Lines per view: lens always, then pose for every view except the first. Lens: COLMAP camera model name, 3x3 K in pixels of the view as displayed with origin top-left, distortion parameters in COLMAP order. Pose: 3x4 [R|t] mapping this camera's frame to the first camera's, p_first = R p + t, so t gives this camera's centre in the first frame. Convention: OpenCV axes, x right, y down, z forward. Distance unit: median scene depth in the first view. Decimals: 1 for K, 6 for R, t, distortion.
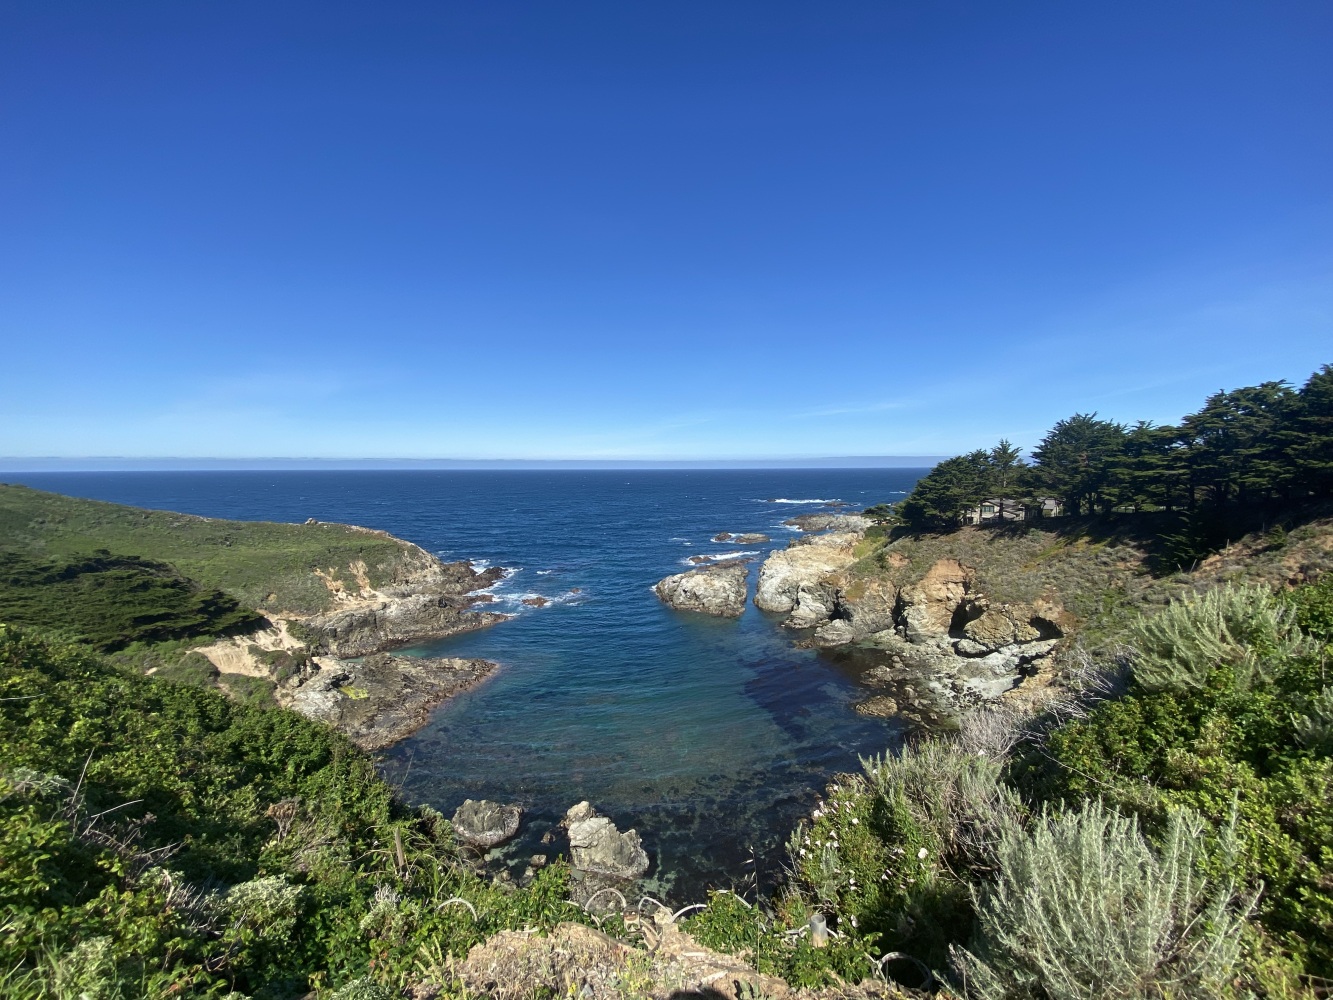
lens RADIAL K [[538.1, 0, 659.7], [0, 538.1, 496.3], [0, 0, 1]] dist [0.041876, -0.032622]
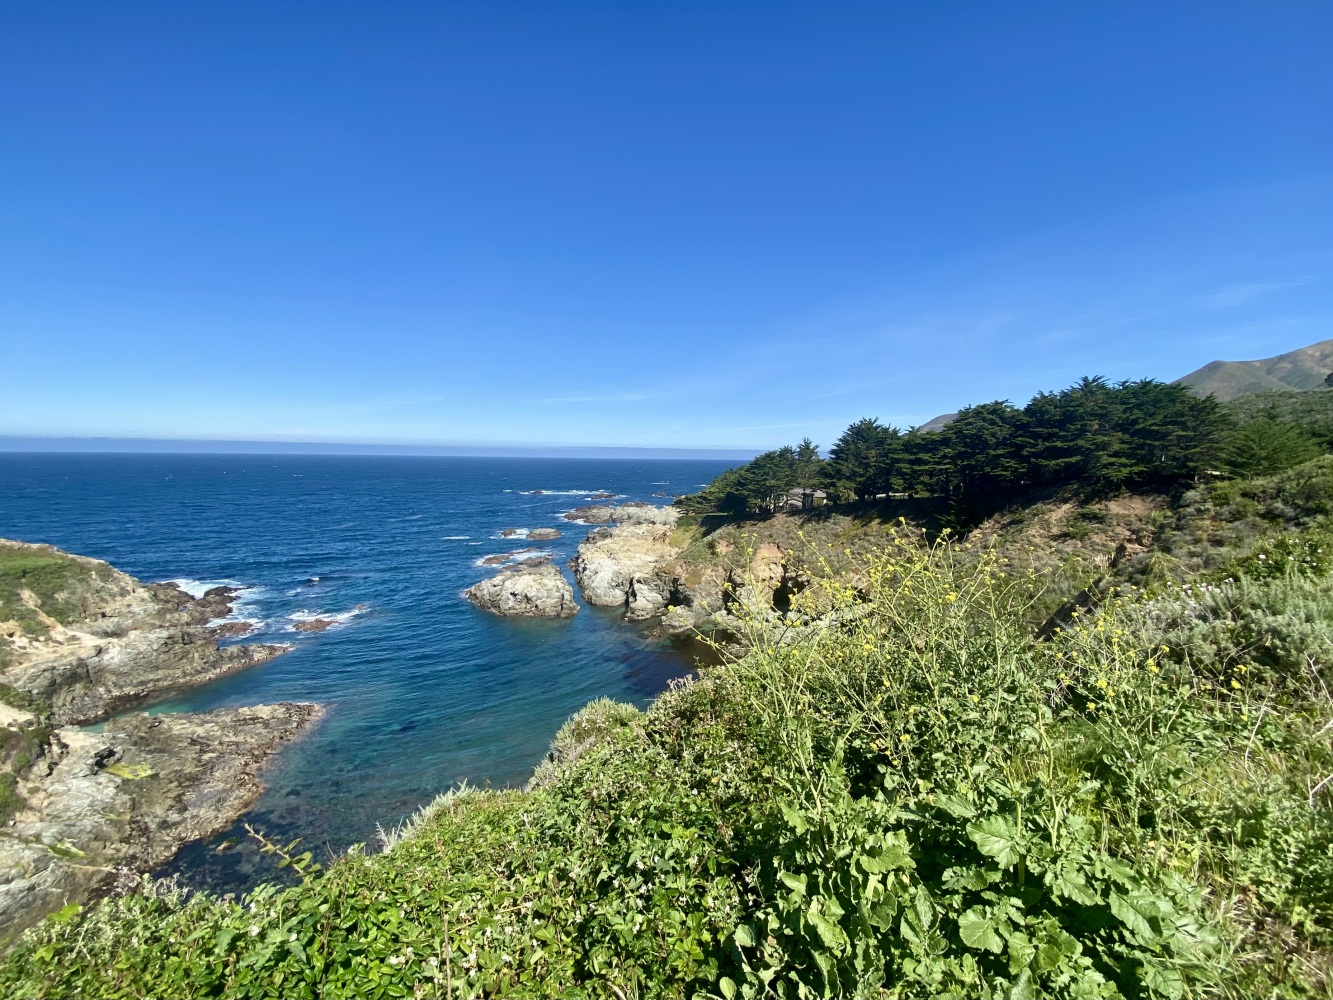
lens RADIAL K [[581.4, 0, 658.7], [0, 581.4, 507.5], [0, 0, 1]] dist [0.038867, -0.029248]
pose [[0.900127, -0.022572, 0.435042, -0.209443], [0.008088, 0.999351, 0.035115, -0.001685], [-0.435552, -0.028089, 0.899725, 0.022000]]
